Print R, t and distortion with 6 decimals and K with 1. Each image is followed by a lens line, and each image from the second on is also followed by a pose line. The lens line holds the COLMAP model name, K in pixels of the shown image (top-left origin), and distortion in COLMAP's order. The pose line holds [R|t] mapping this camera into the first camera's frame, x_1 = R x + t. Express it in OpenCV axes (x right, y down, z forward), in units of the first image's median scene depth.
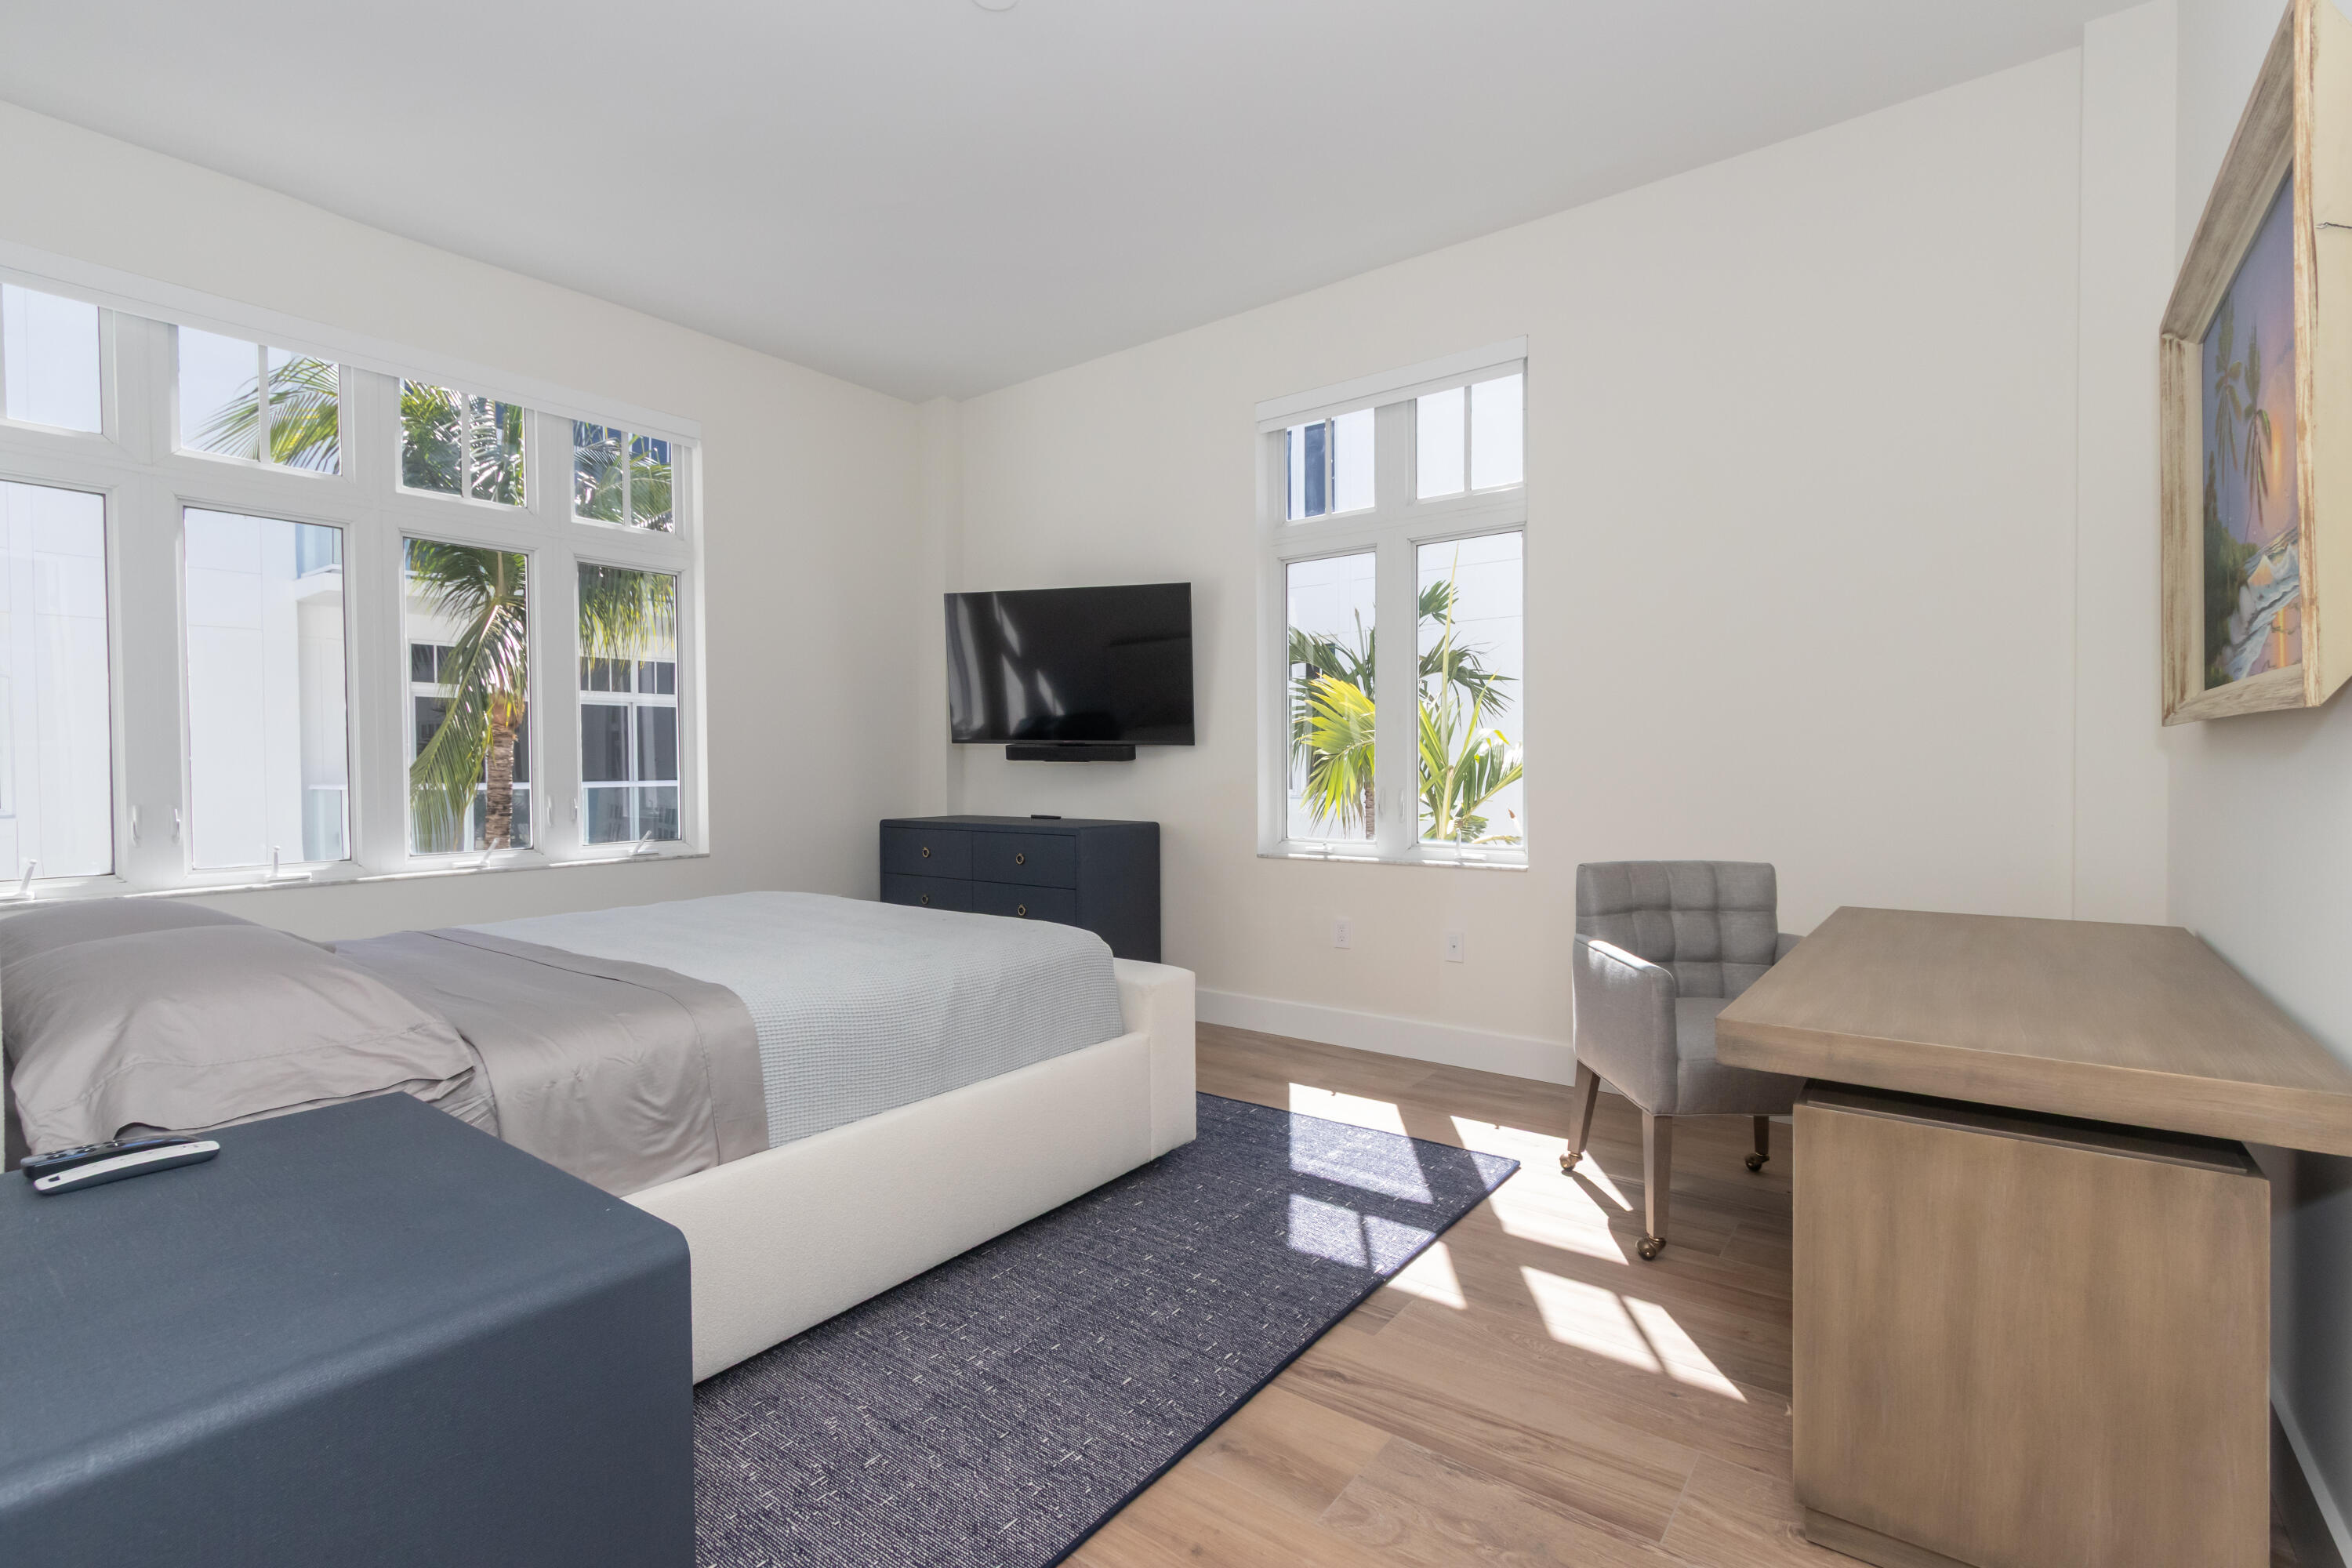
lens RADIAL K [[1083.9, 0, 1165.9], [0, 1083.9, 782.2], [0, 0, 1]] dist [0.010959, -0.001520]
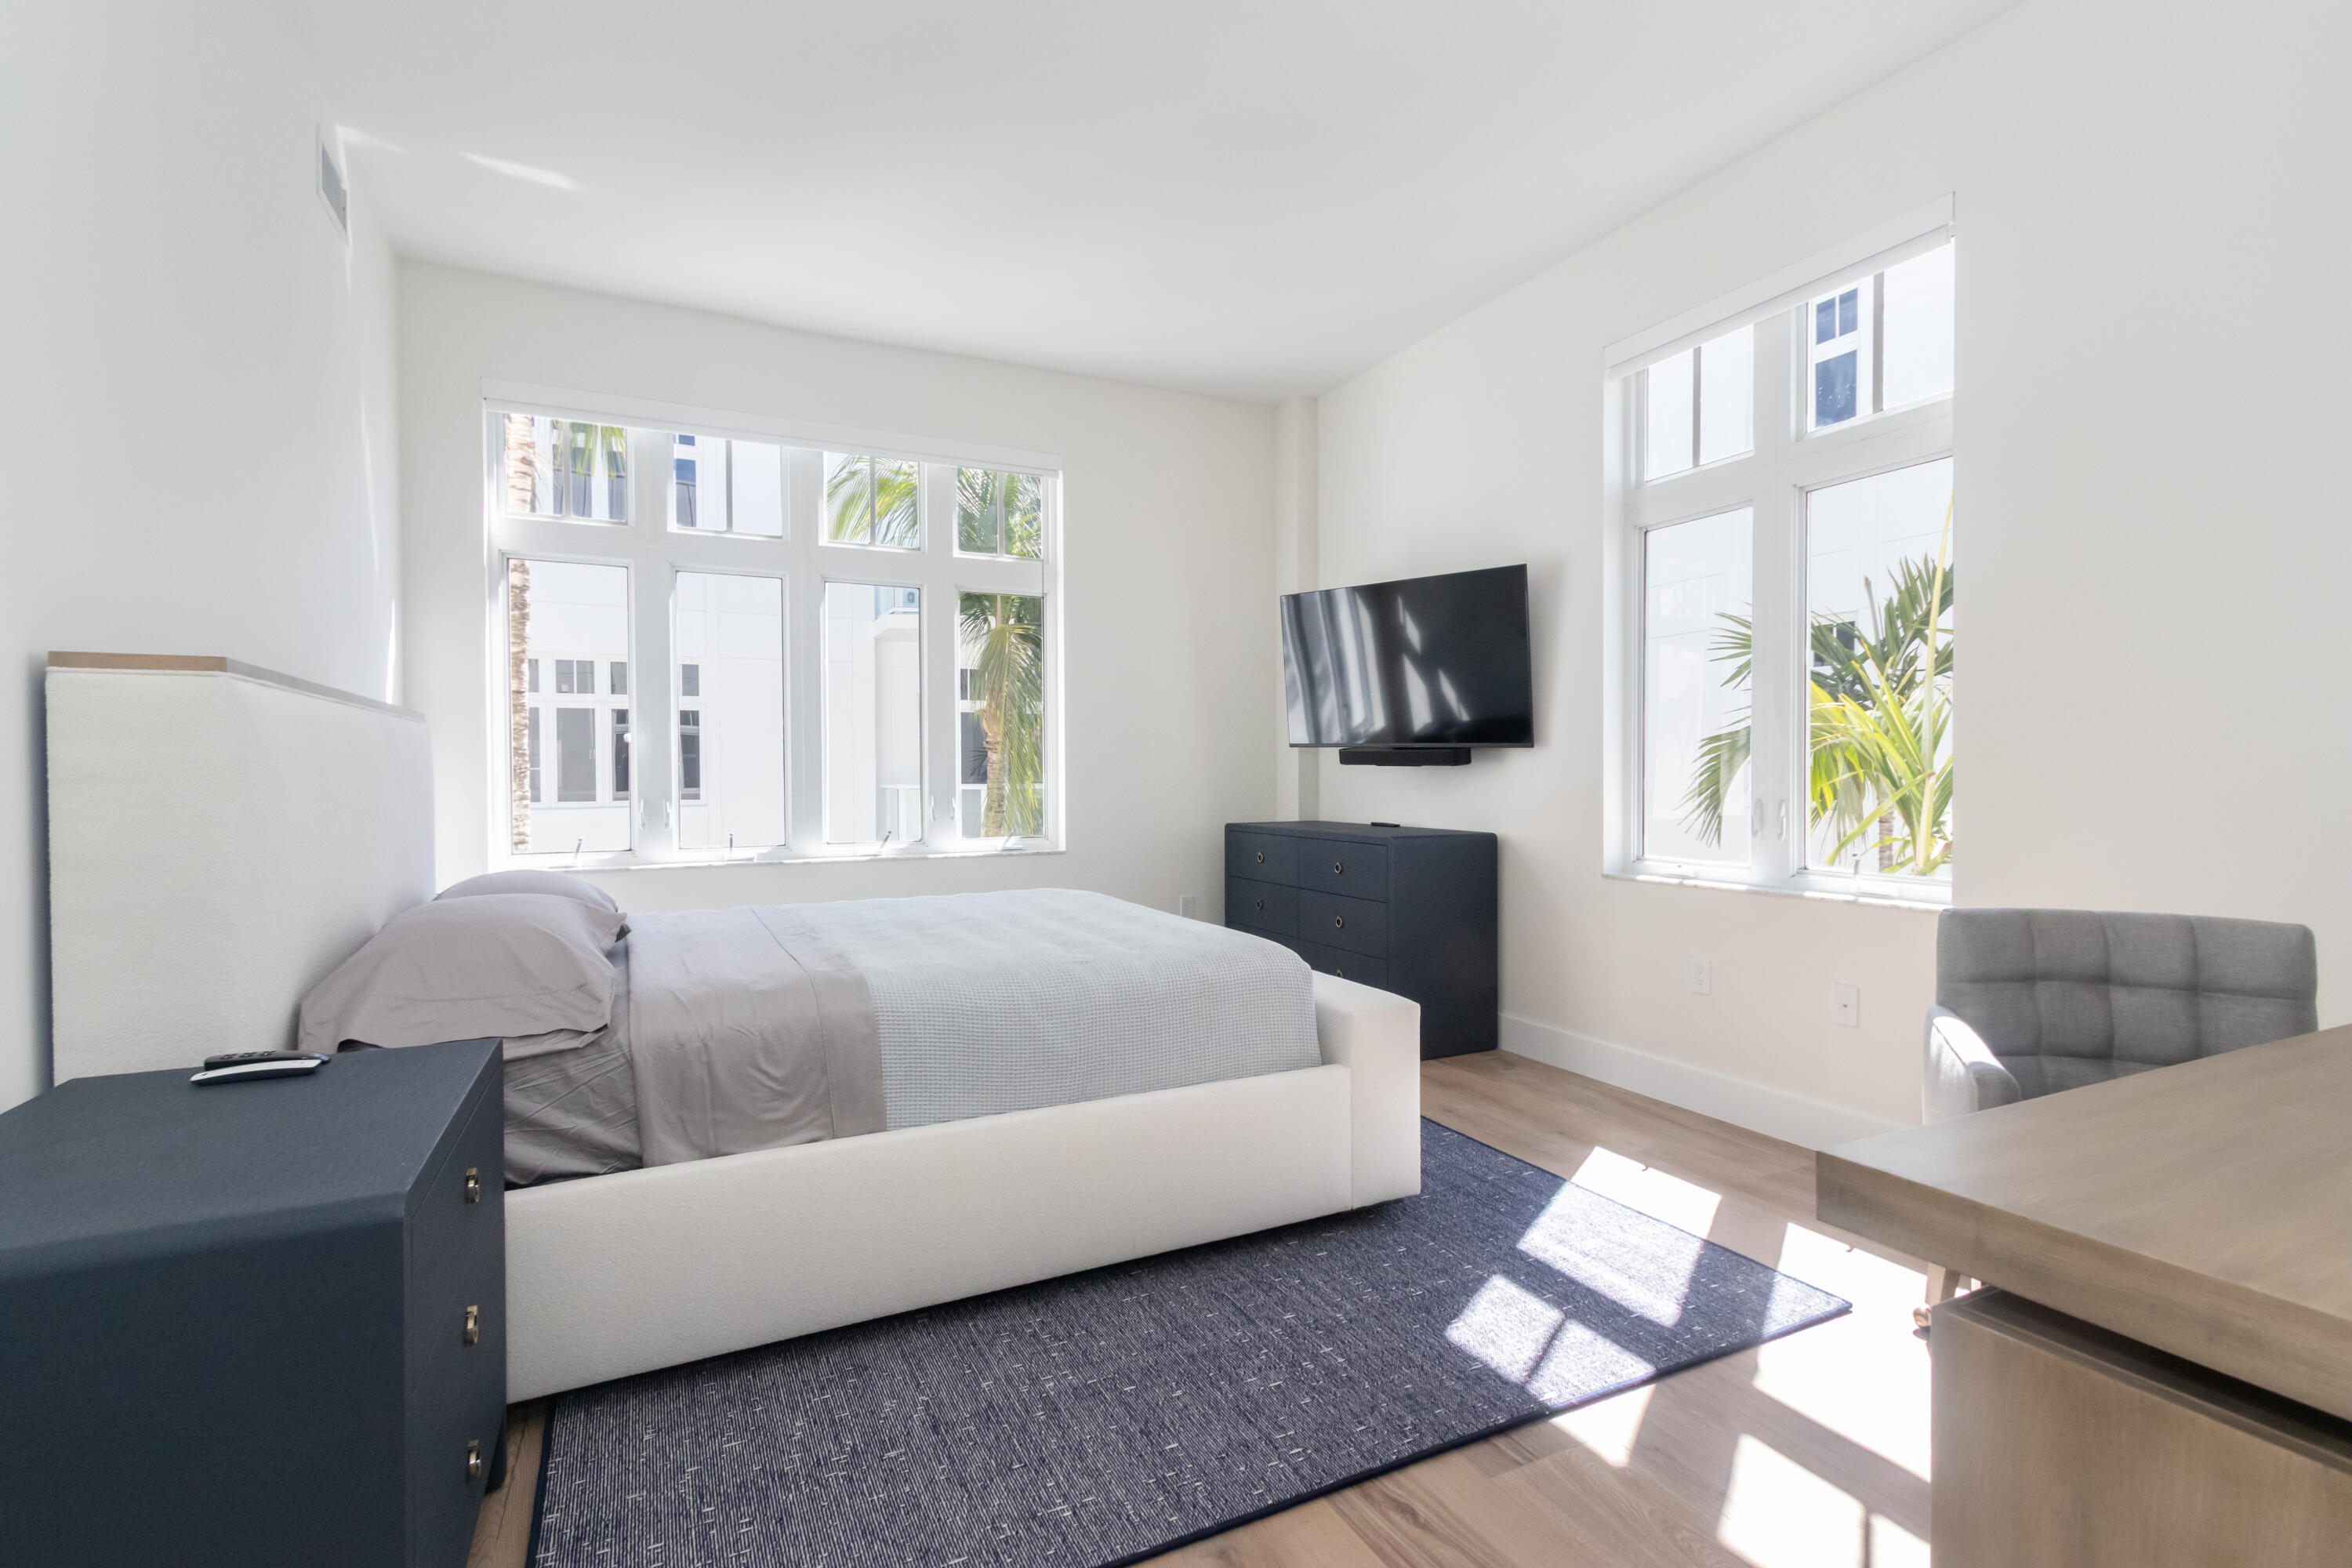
lens RADIAL K [[1083.9, 0, 1177.8], [0, 1083.9, 779.3], [0, 0, 1]] dist [0.010959, -0.001520]
pose [[0.892334, 0.005626, -0.451342, 0.253578], [-0.008518, 0.999954, -0.004377, -0.002727], [0.451296, 0.007751, 0.892341, 0.124350]]
